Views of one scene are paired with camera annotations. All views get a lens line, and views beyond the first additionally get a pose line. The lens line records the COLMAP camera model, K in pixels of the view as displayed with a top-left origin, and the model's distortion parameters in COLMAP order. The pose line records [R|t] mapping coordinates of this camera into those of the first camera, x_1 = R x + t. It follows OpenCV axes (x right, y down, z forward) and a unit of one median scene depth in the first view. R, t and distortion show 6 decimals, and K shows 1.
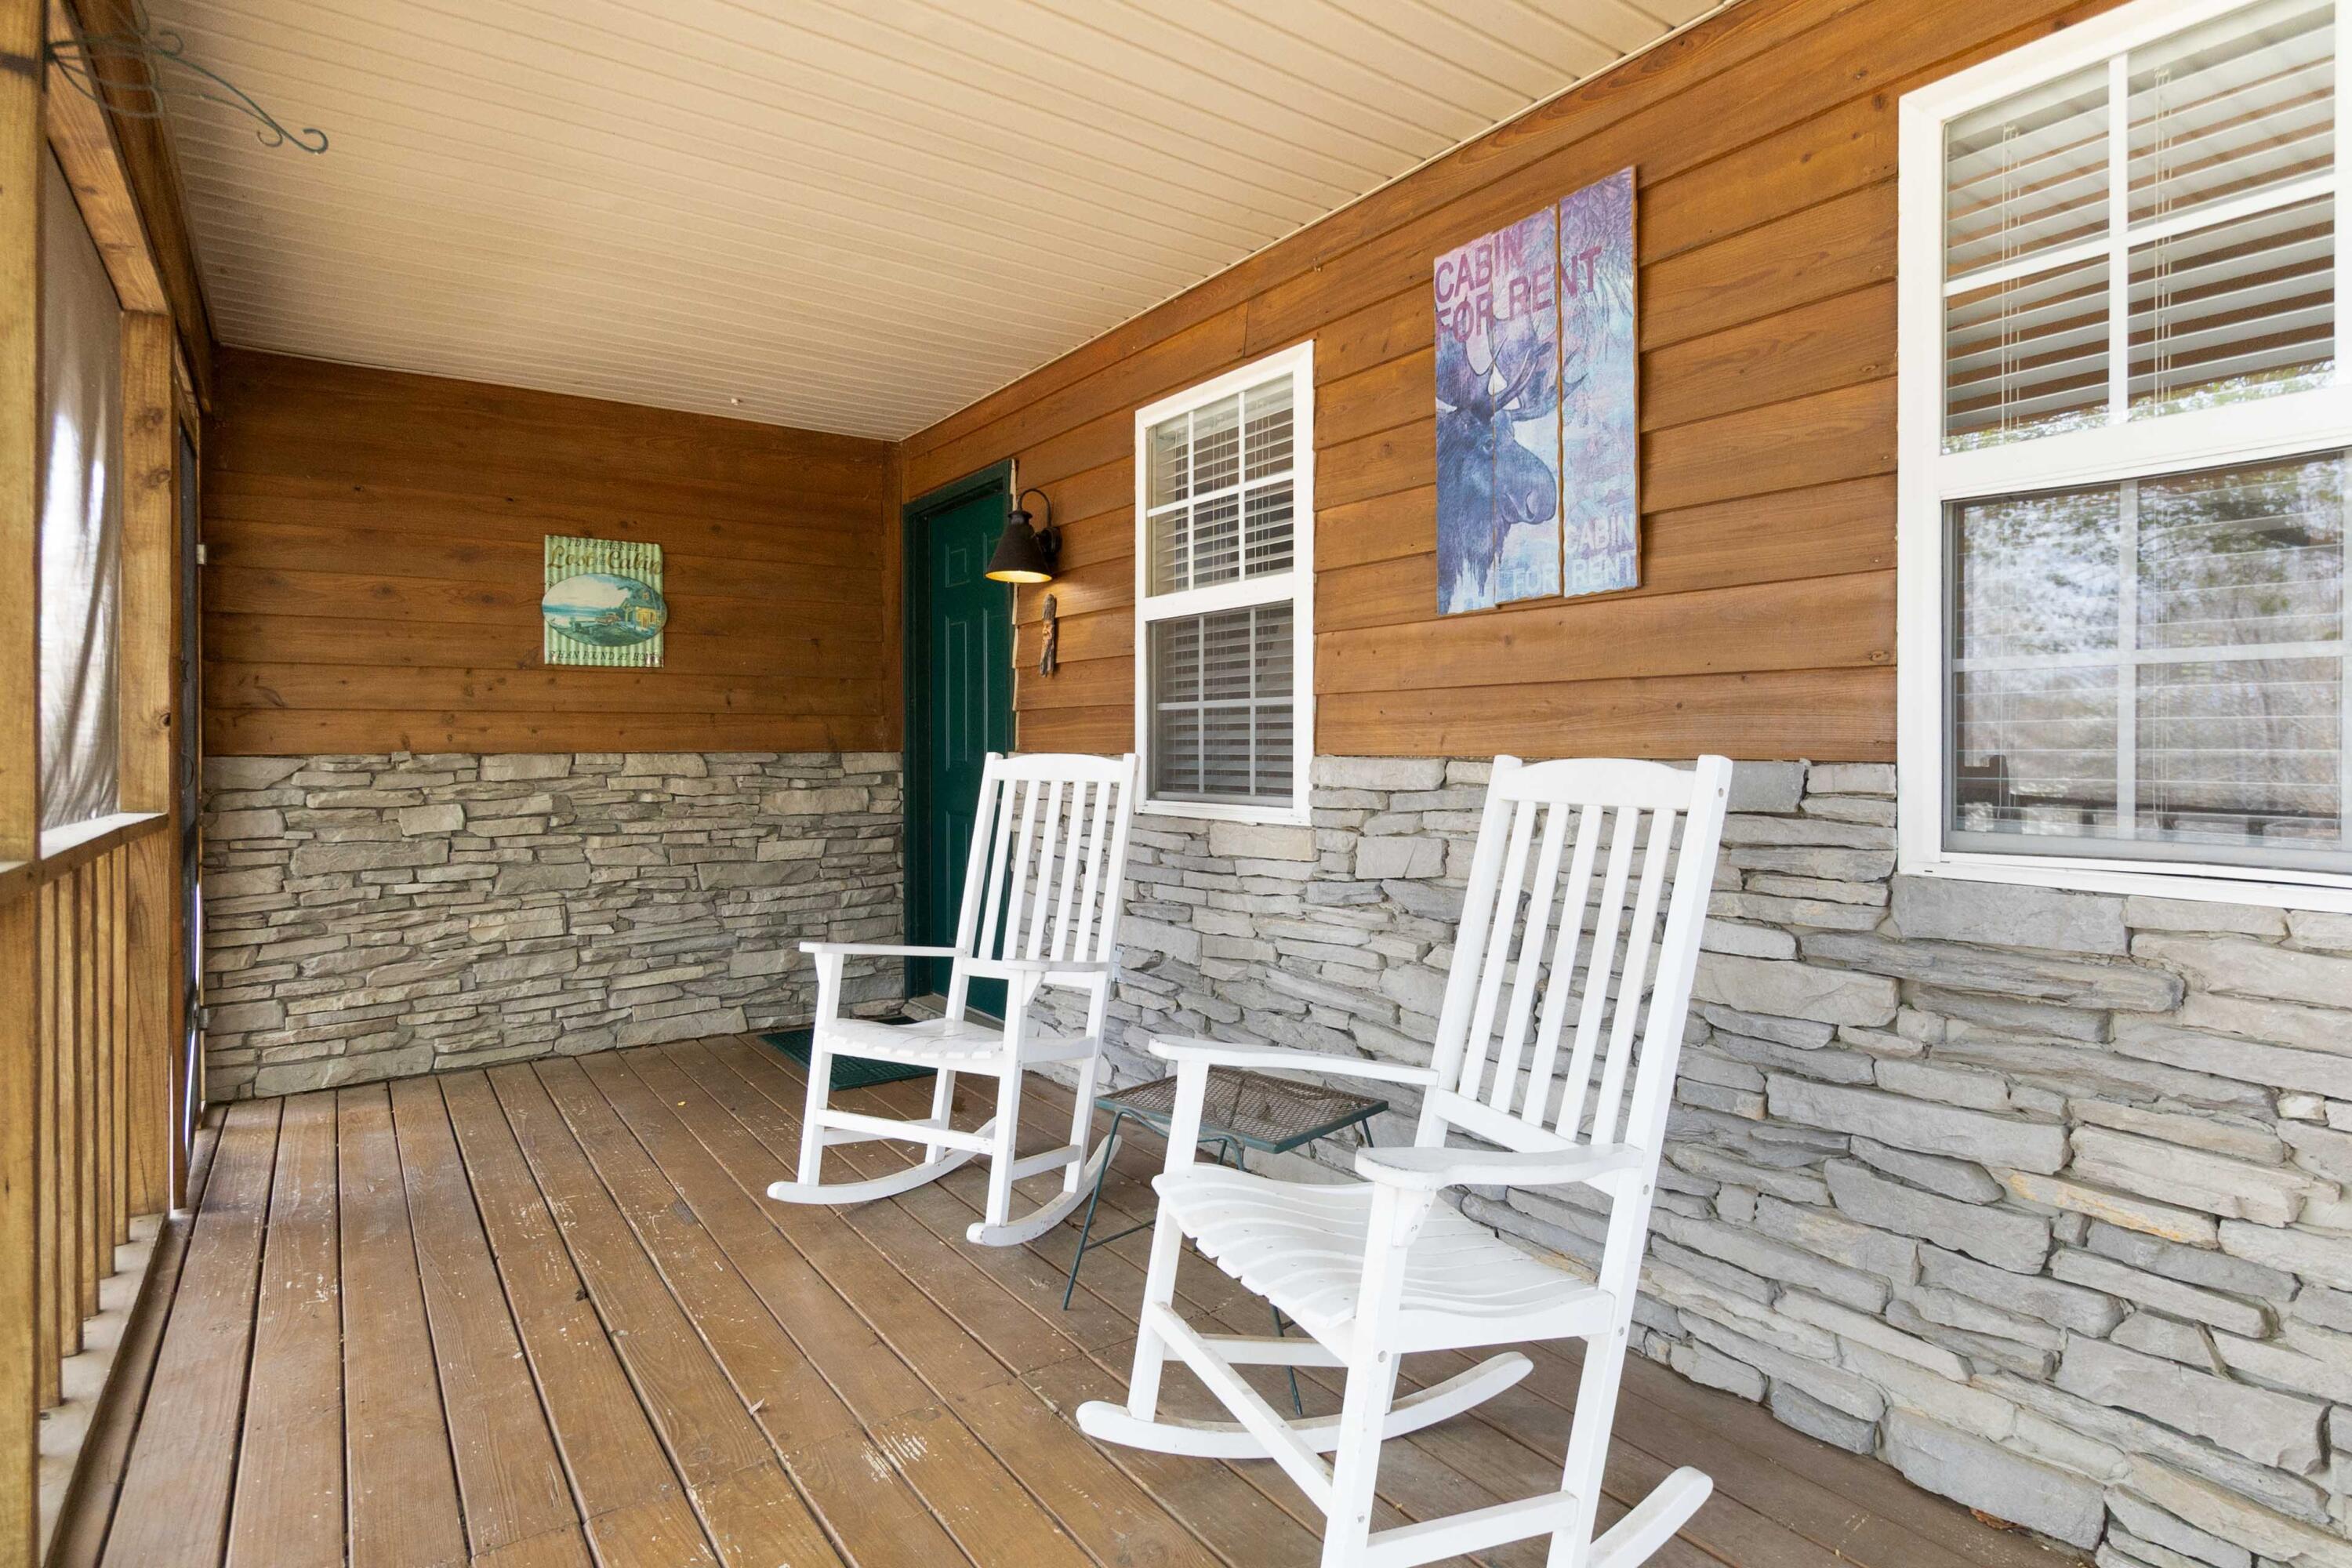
lens RADIAL K [[1279.9, 0, 1237.2], [0, 1279.9, 761.6], [0, 0, 1]] dist [-0.001720, -0.000323]
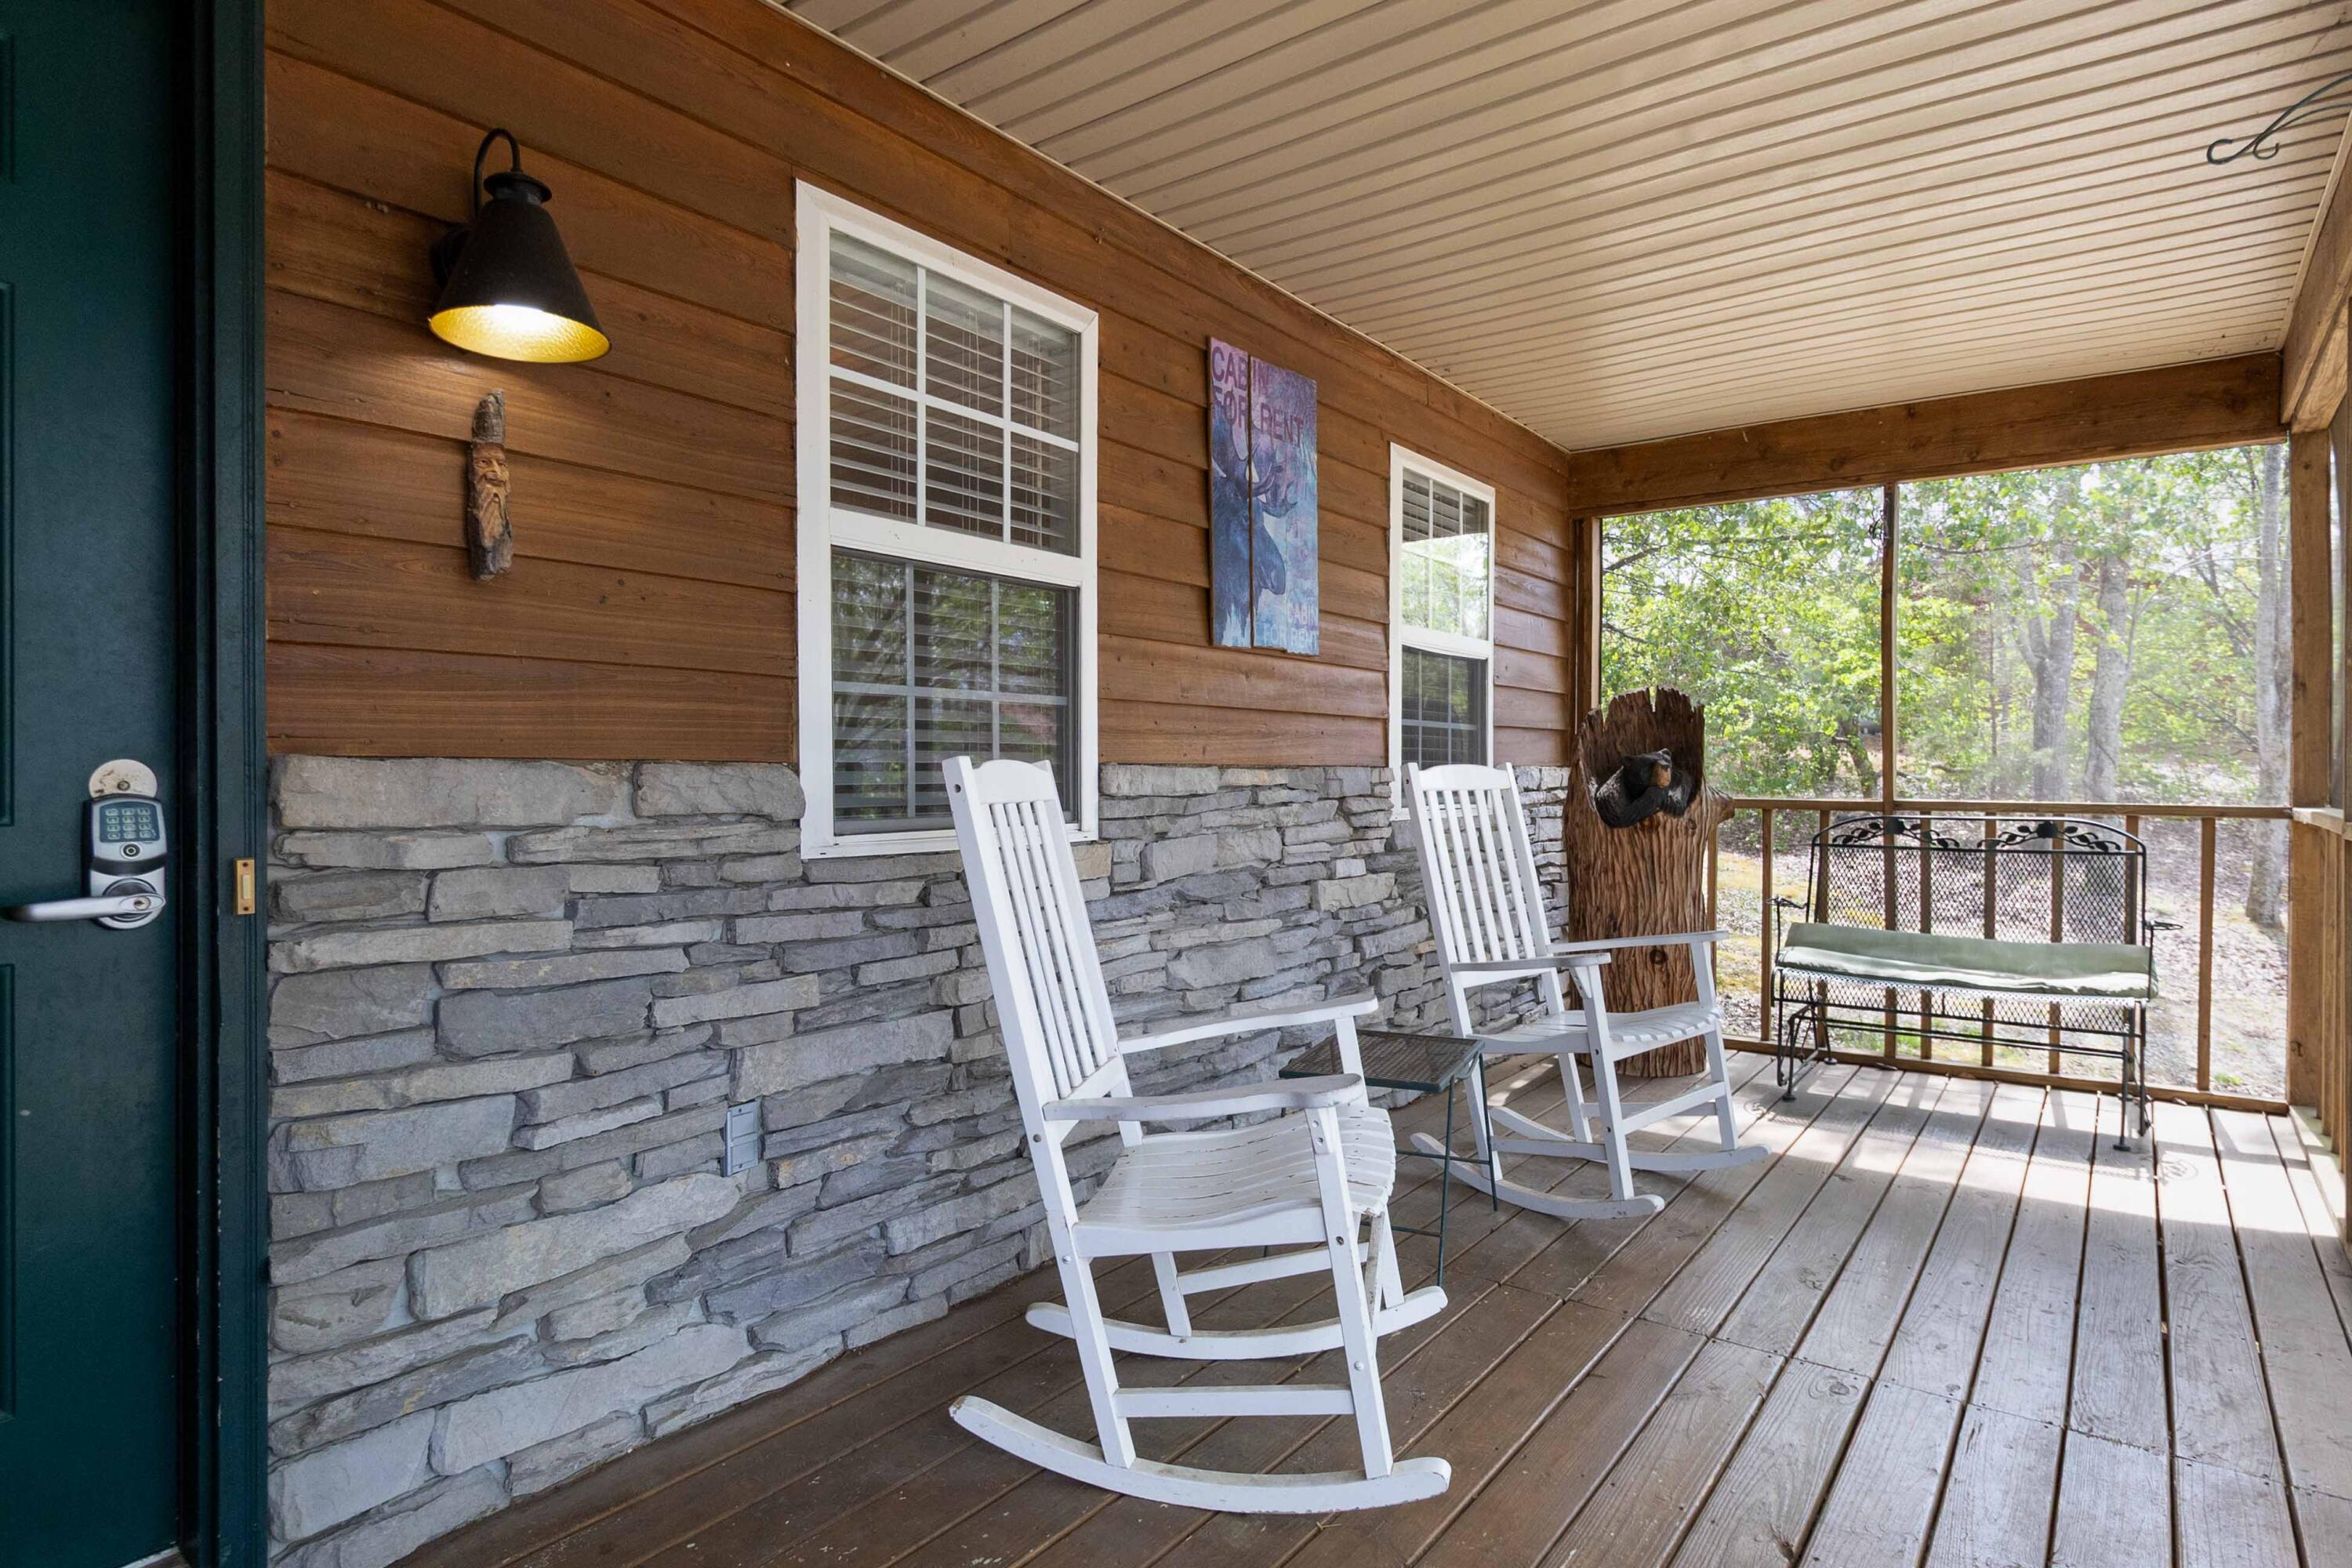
lens RADIAL K [[1279.9, 0, 1223.9], [0, 1279.9, 773.2], [0, 0, 1]] dist [-0.001720, -0.000323]
pose [[-0.317910, -0.015368, 0.947996, -0.852151], [-0.004123, 0.999882, 0.014827, -0.011827], [-0.948112, 0.000805, -0.317936, 1.207356]]
